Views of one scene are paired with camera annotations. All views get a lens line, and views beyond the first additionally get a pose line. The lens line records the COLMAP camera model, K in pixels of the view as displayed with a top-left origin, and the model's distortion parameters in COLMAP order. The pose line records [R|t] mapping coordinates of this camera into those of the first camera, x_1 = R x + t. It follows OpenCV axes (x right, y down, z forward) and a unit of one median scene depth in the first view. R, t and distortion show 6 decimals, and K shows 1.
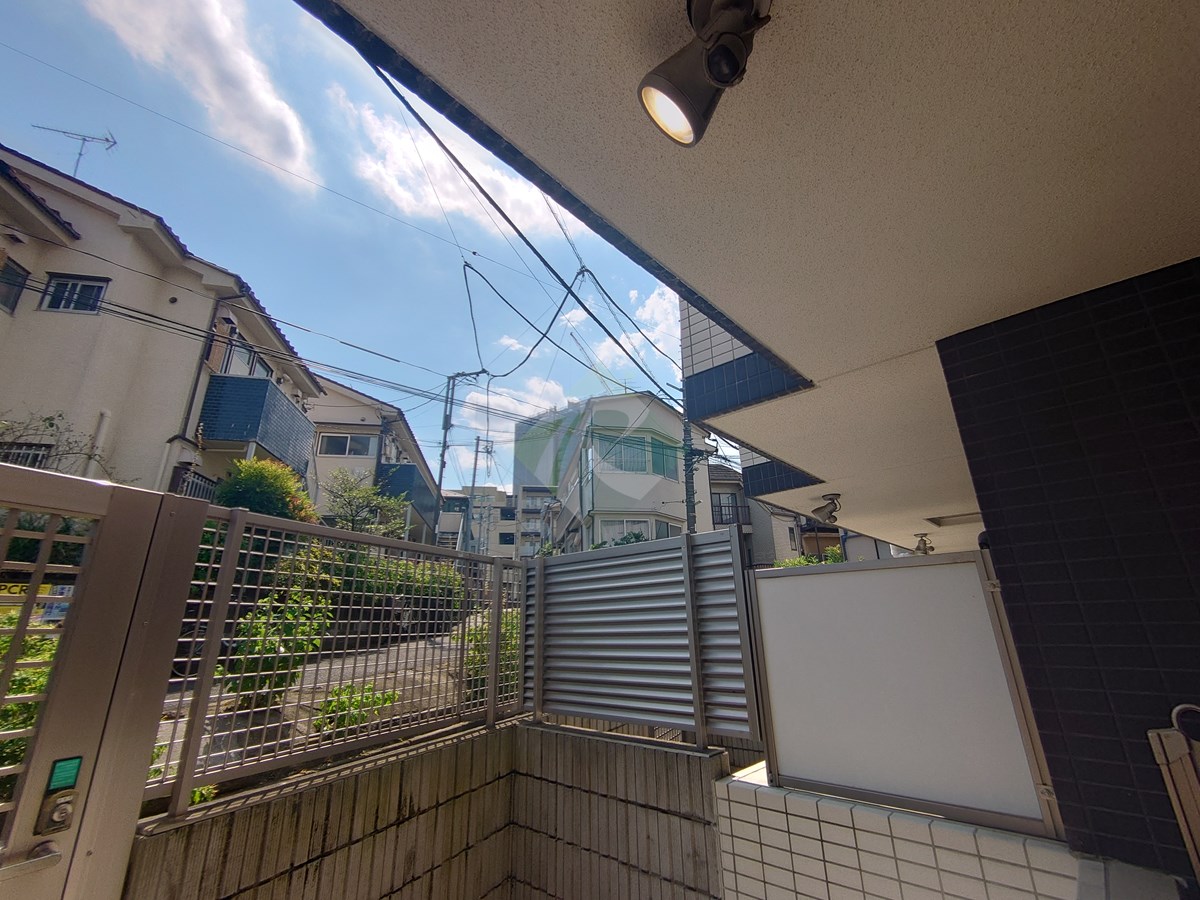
lens RADIAL K [[512.5, 0, 606.8], [0, 512.5, 447.1], [0, 0, 1]] dist [0.001692, -0.001781]
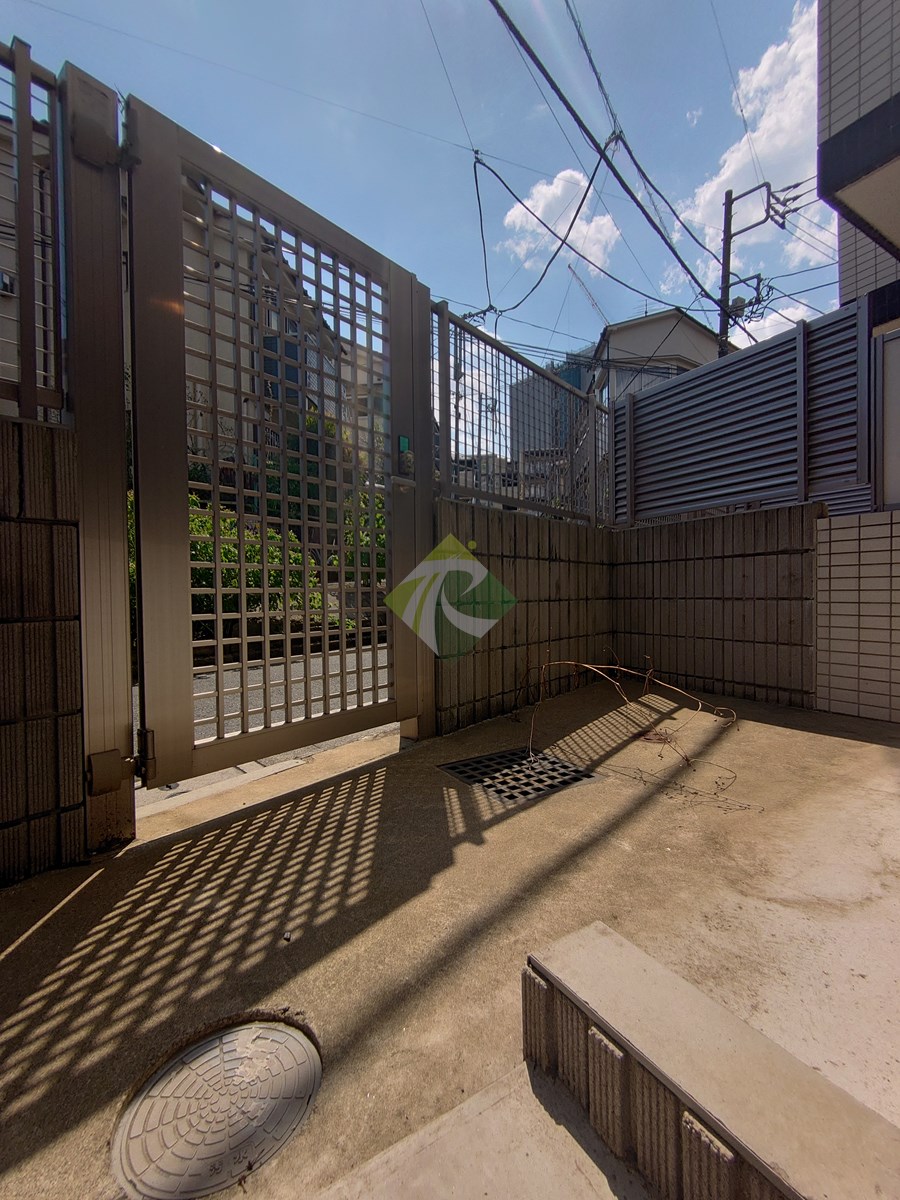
lens RADIAL K [[512.5, 0, 449.1], [0, 512.5, 604.8], [0, 0, 1]] dist [0.001692, -0.001781]
pose [[0.957704, 0.014481, -0.287391, -0.221512], [0.084677, 0.940330, 0.329559, 0.300804], [0.275015, -0.339955, 0.899332, -0.328146]]
